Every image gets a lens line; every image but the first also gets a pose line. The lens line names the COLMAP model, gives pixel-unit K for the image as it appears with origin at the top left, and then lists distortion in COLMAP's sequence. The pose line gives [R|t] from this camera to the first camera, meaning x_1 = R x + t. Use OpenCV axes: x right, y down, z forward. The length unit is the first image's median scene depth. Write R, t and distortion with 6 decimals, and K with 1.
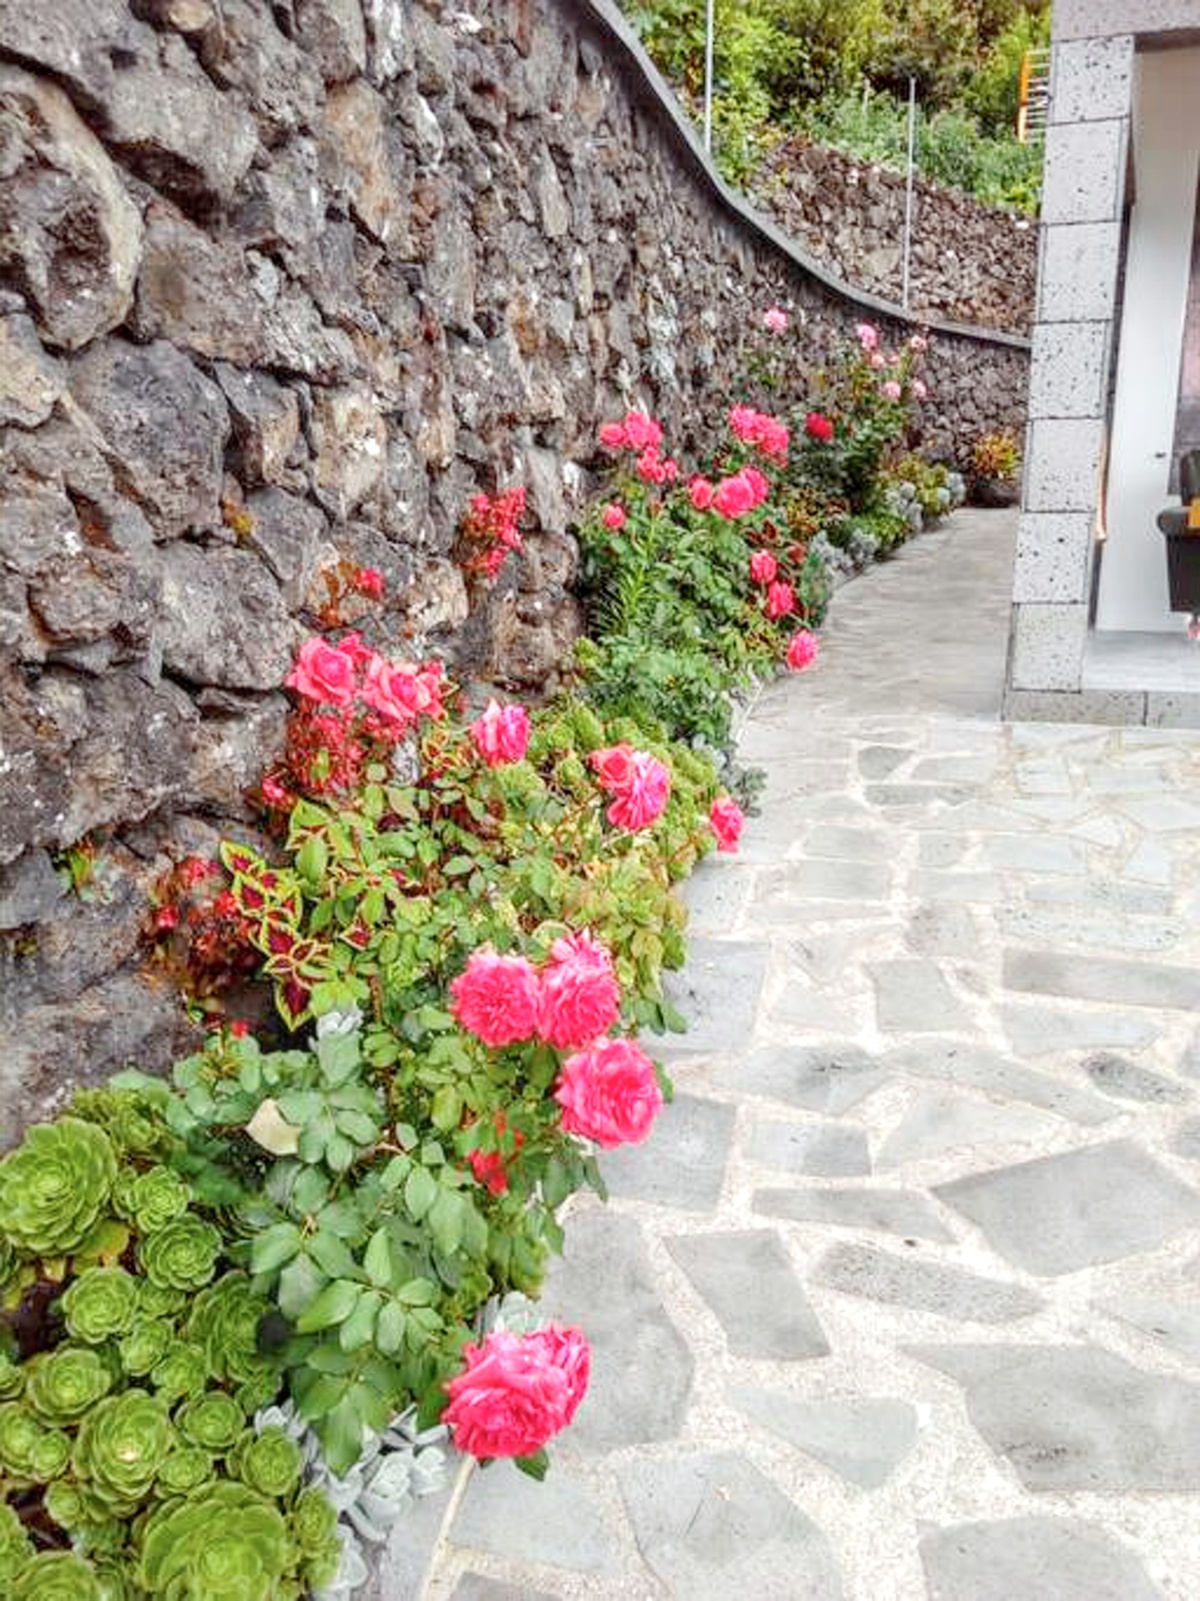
lens RADIAL K [[1357.2, 0, 597.8], [0, 1357.2, 796.4], [0, 0, 1]] dist [0.089760, -0.043669]
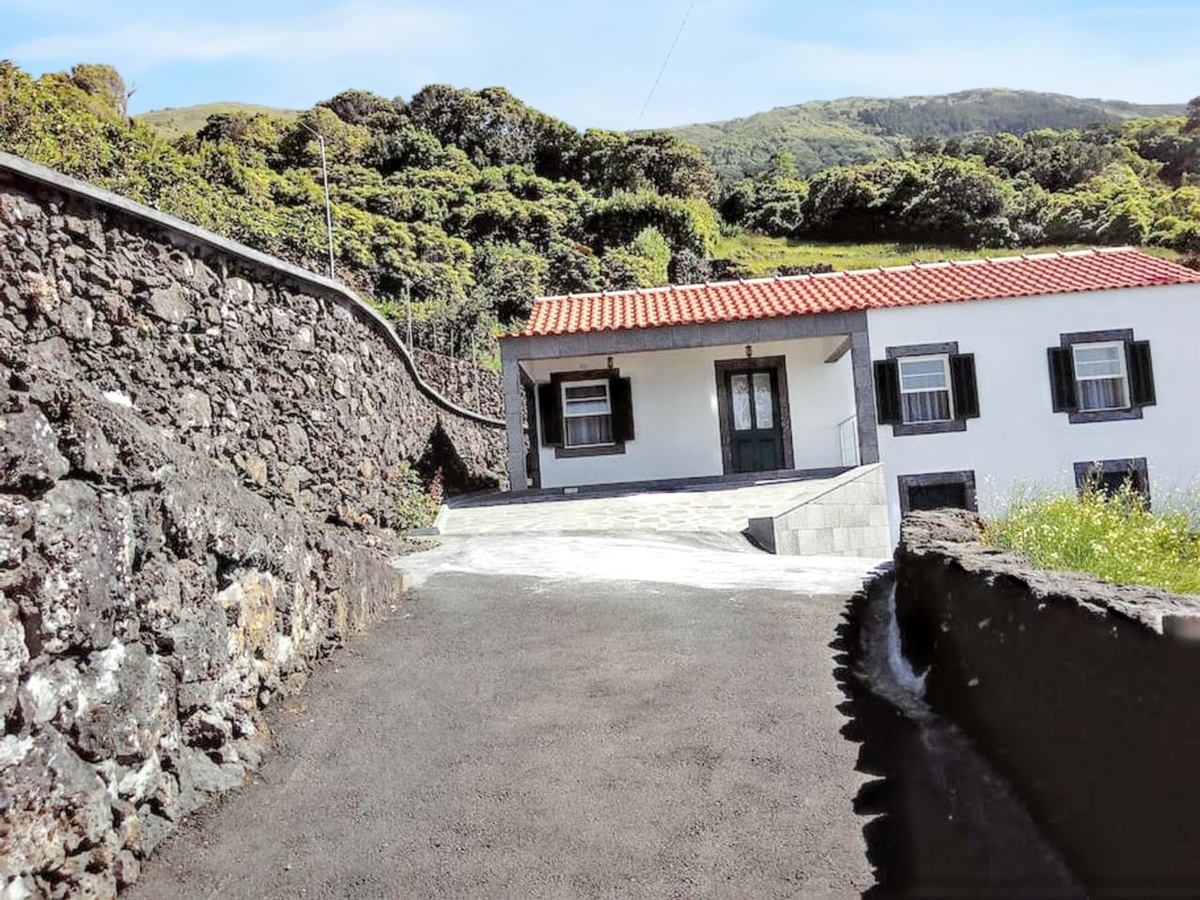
lens RADIAL K [[1017.2, 0, 601.0], [0, 1017.2, 448.0], [0, 0, 1]] dist [0.089760, -0.043669]
pose [[0.951826, -0.032235, 0.304940, -0.118841], [0.125309, 0.948523, -0.290865, 0.247614], [-0.279867, 0.315065, 0.906868, -0.660312]]
